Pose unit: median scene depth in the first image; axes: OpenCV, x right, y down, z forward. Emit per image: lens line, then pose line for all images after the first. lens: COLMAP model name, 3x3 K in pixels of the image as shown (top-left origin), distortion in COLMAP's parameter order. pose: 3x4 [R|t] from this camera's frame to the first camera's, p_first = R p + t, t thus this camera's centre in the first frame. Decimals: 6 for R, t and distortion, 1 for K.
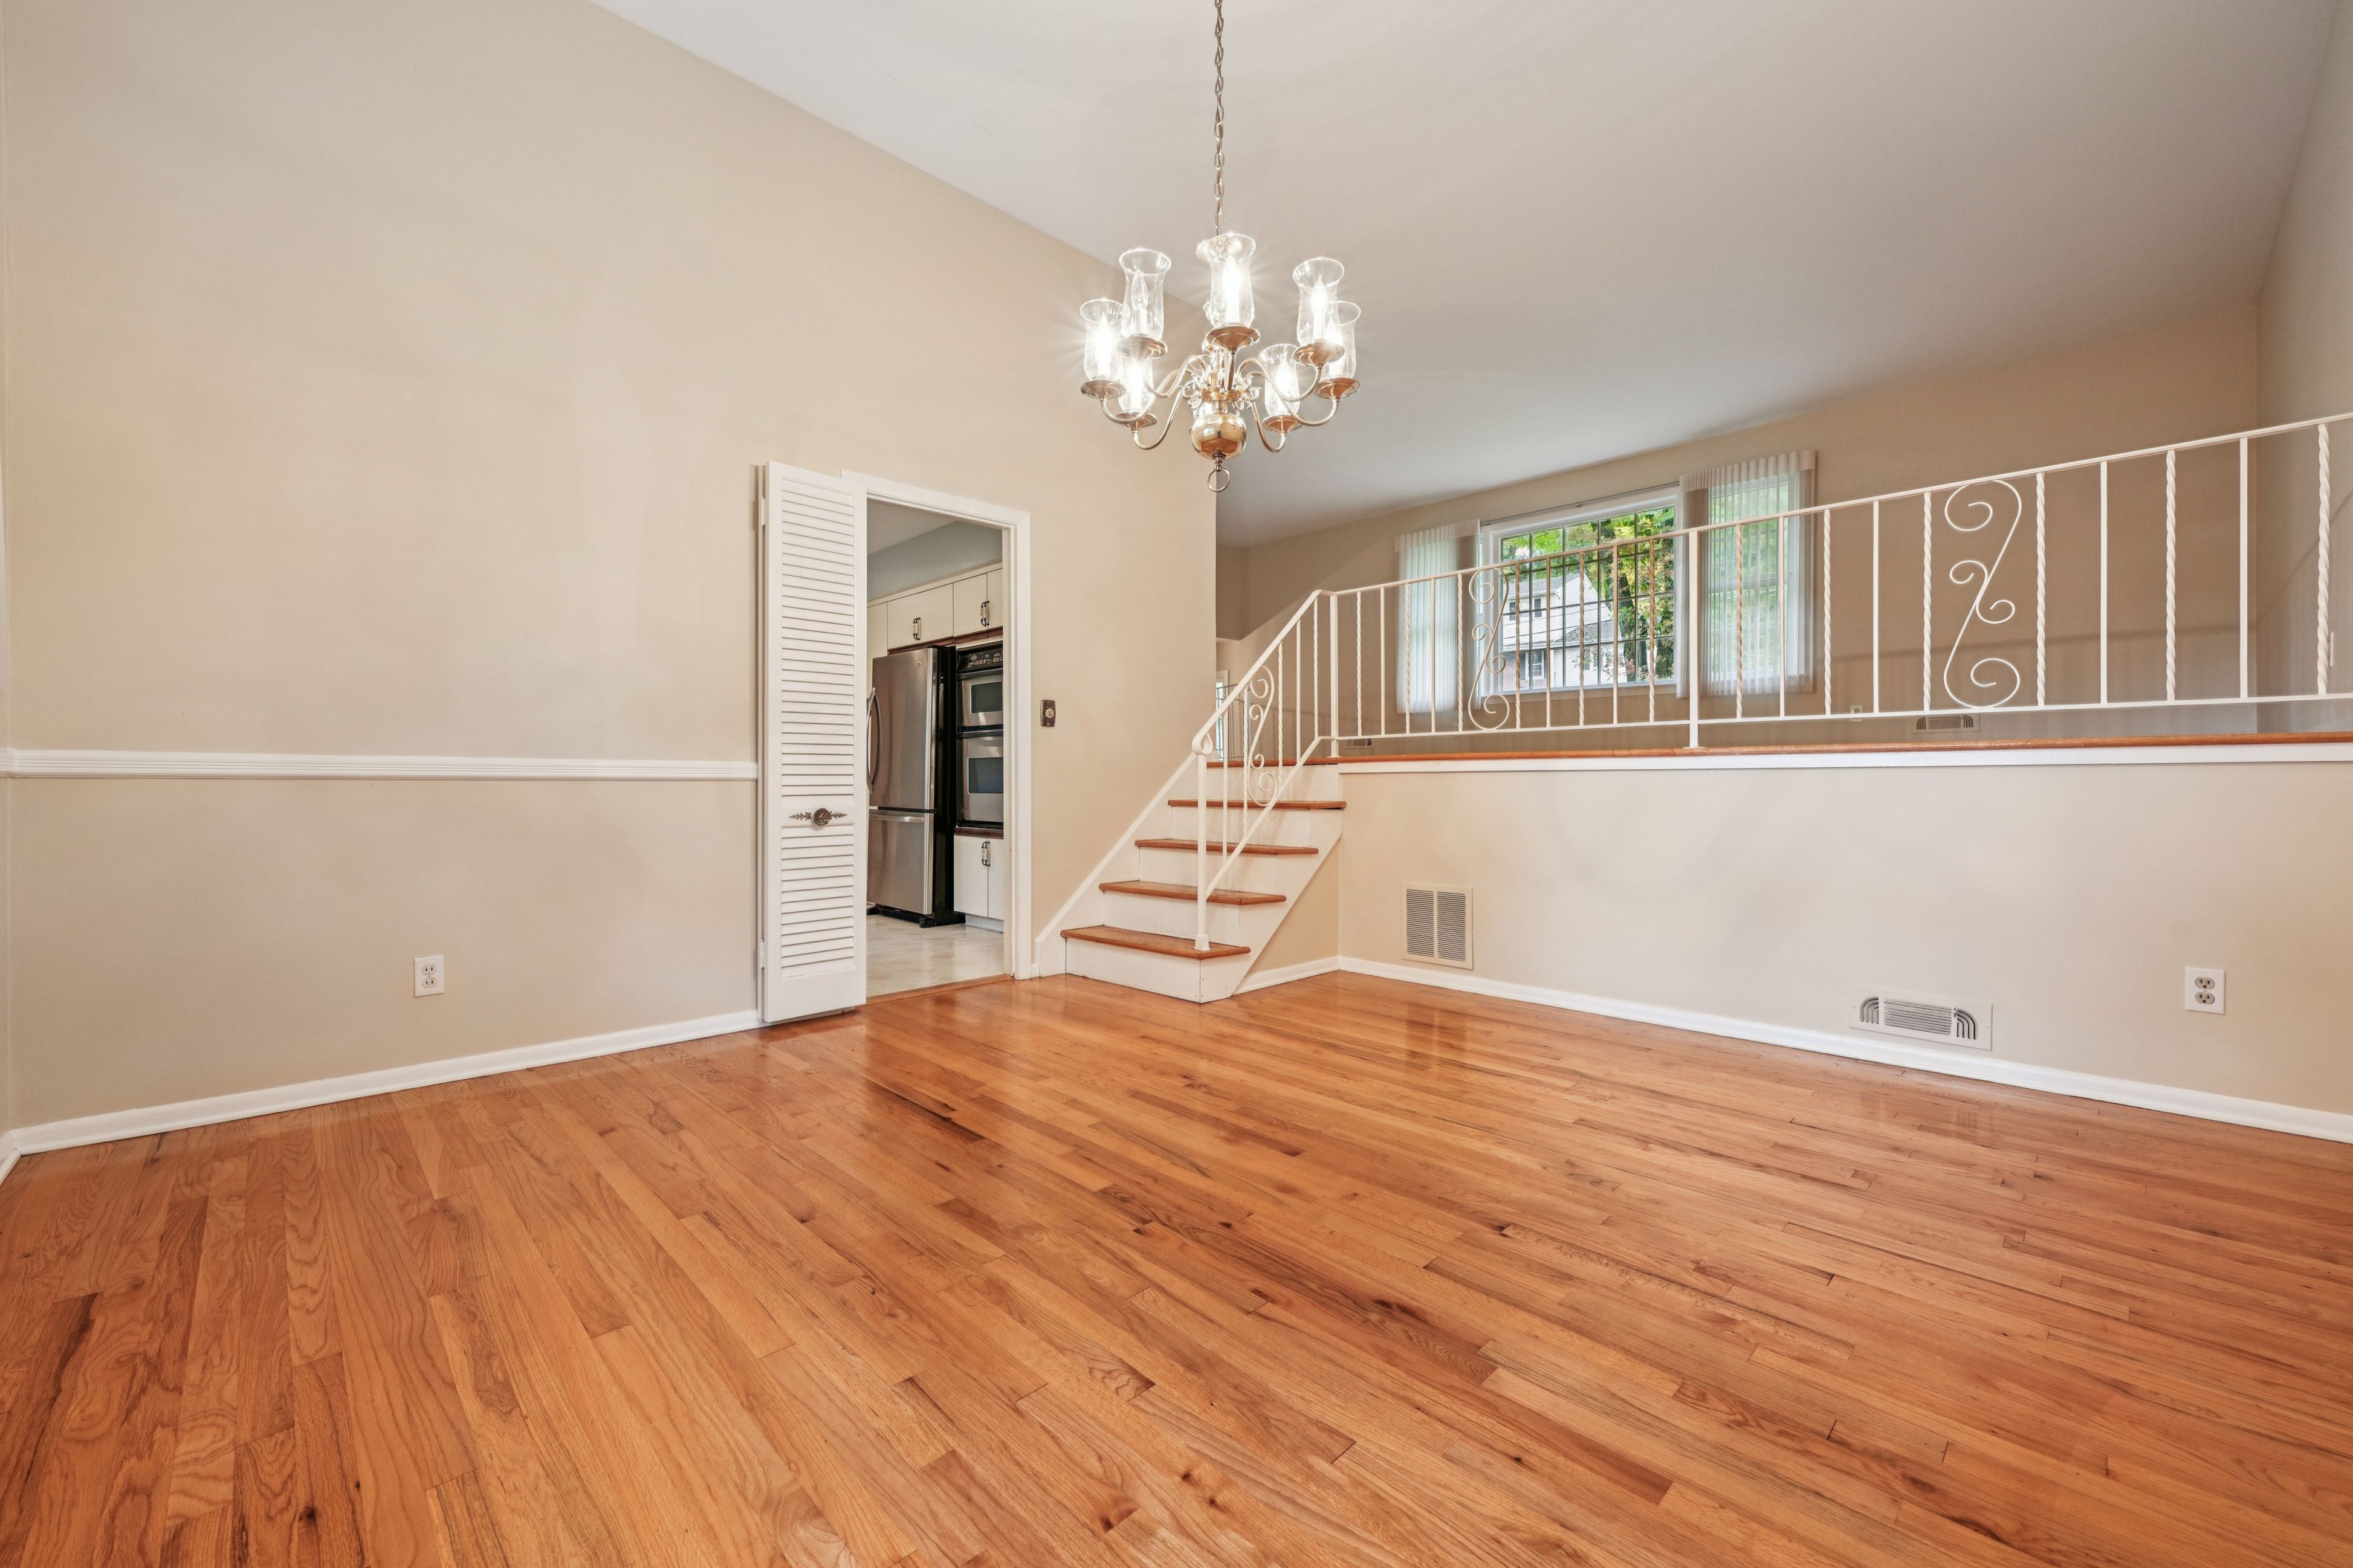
lens RADIAL K [[931.8, 0, 1176.5], [0, 931.8, 784.0], [0, 0, 1]] dist [-0.000050, -0.000105]
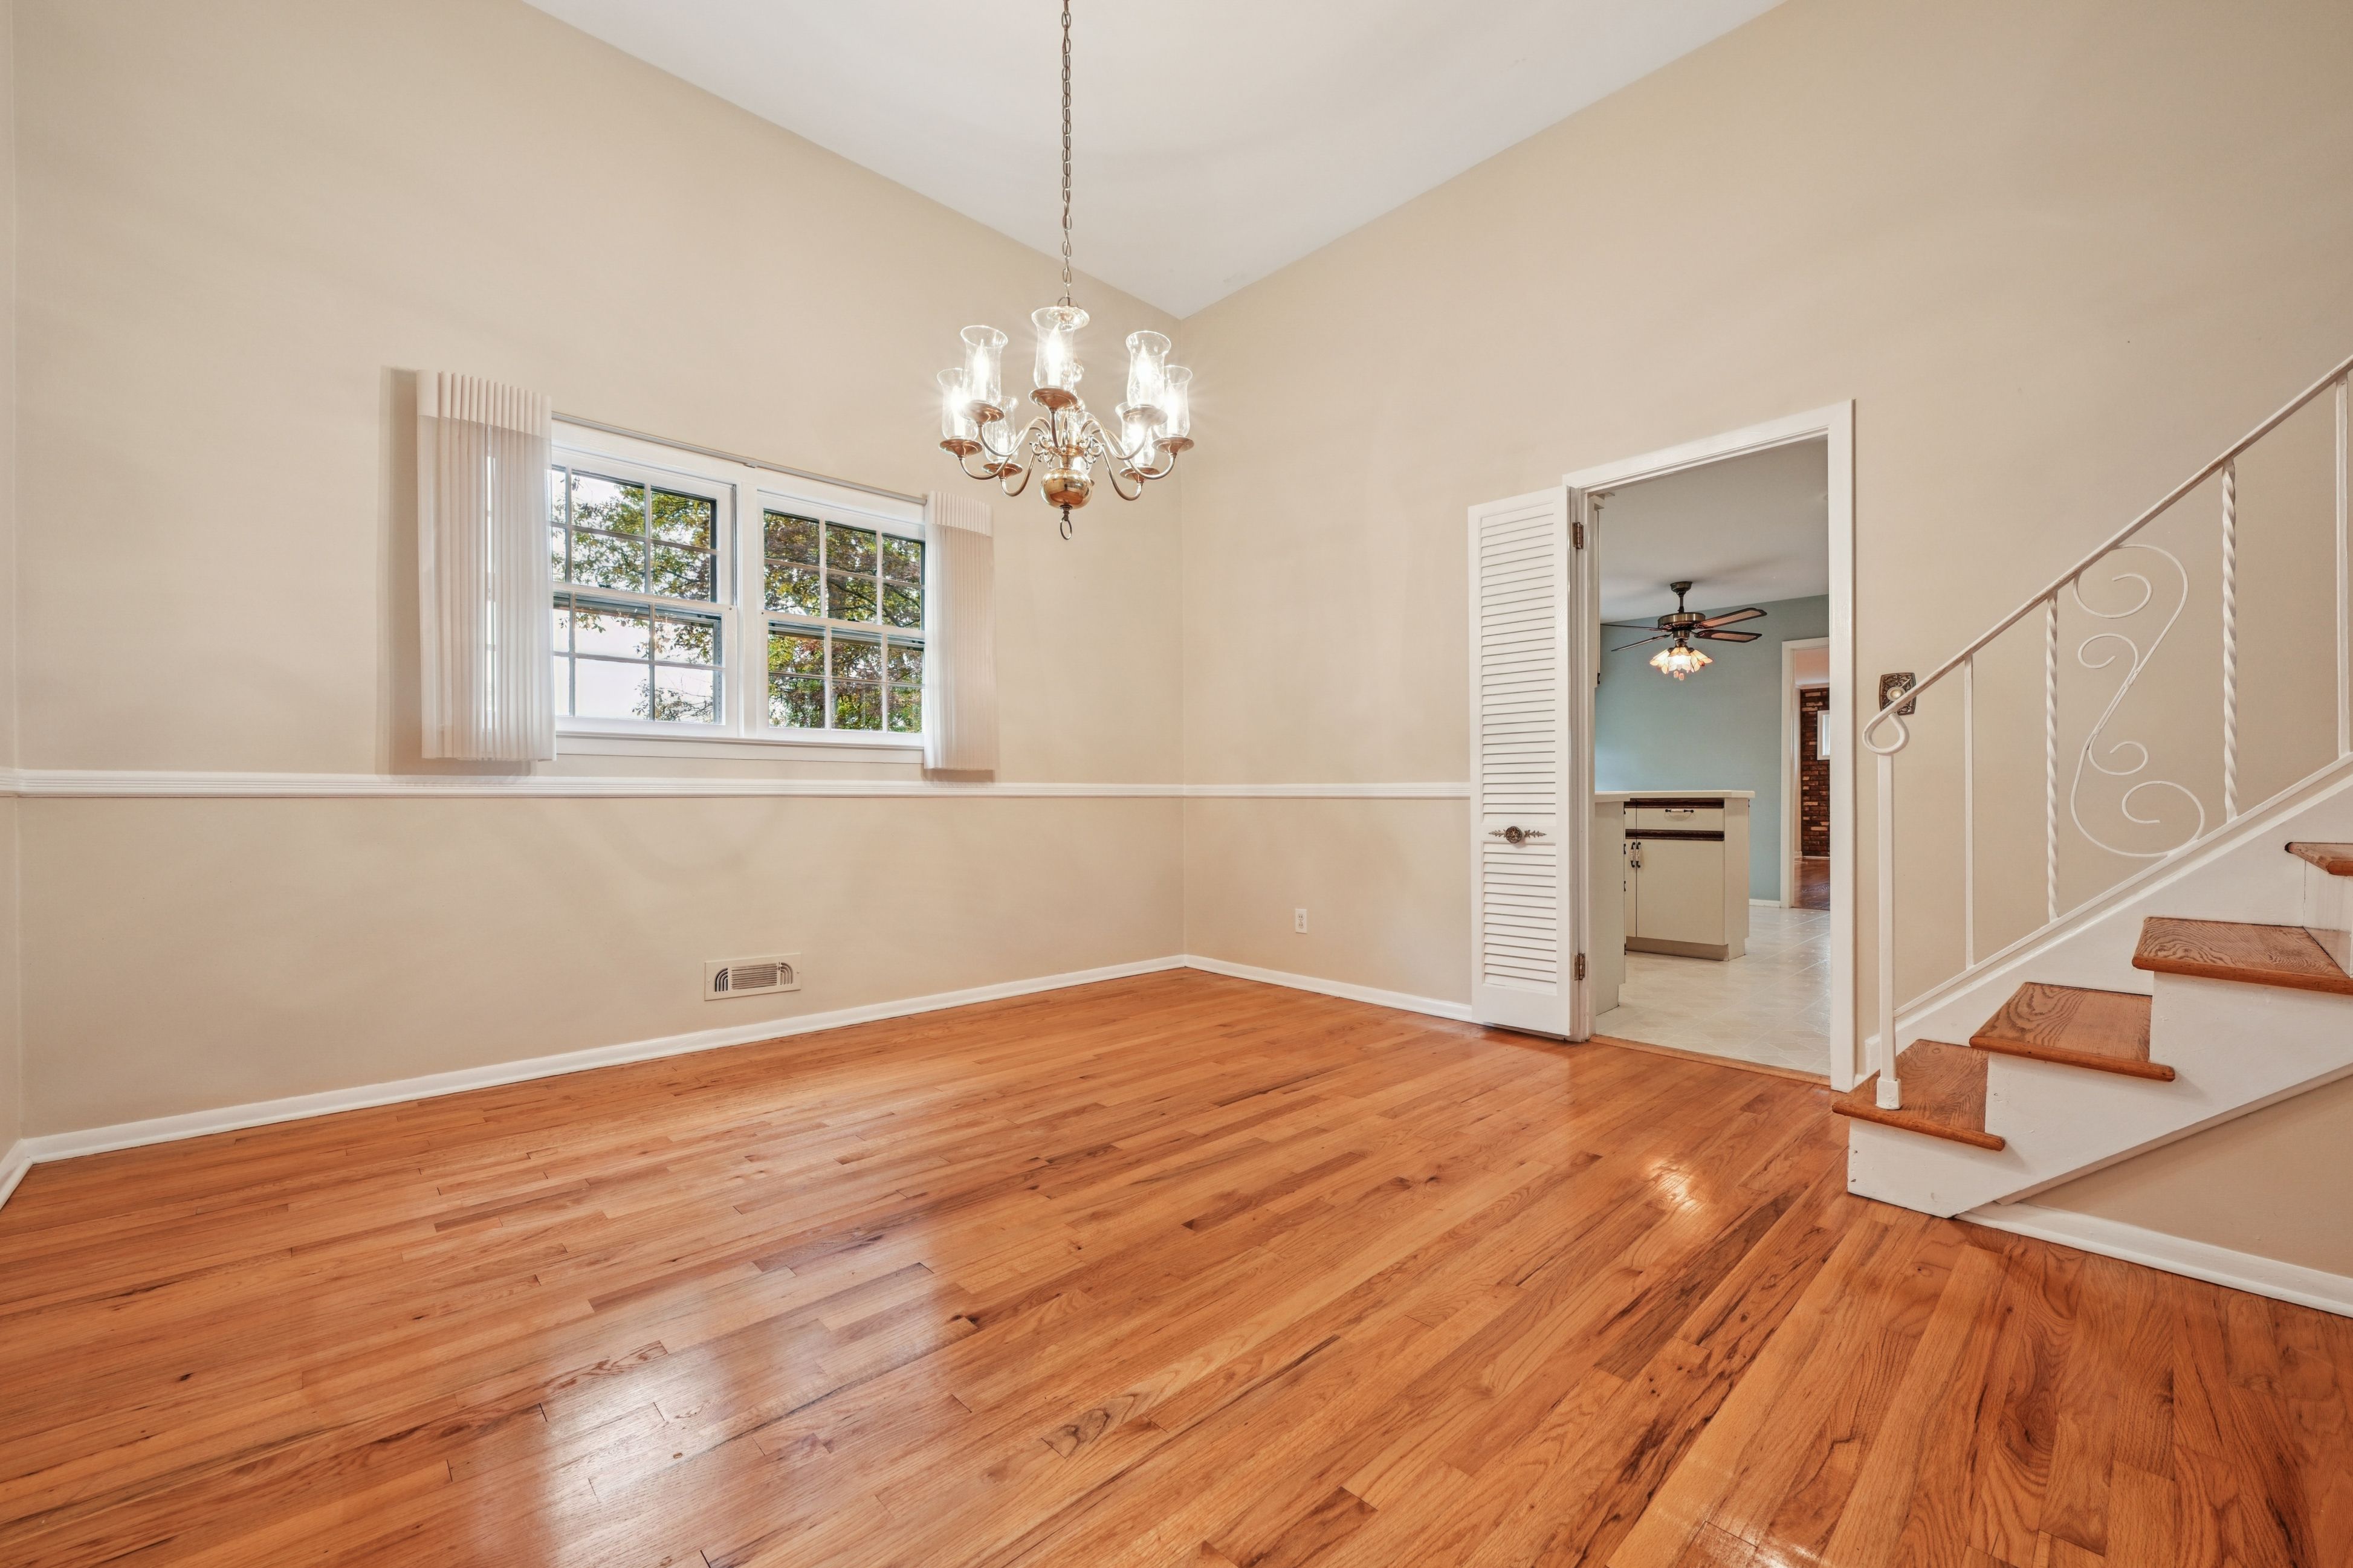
lens RADIAL K [[940.3, 0, 1172.5], [0, 940.3, 802.8], [0, 0, 1]] dist [-0.001000, 0.000387]
pose [[-0.019083, 0.005912, -0.999800, 0.956346], [-0.002192, 0.999980, 0.005955, -0.007426], [0.999816, 0.002305, -0.019069, 0.944373]]
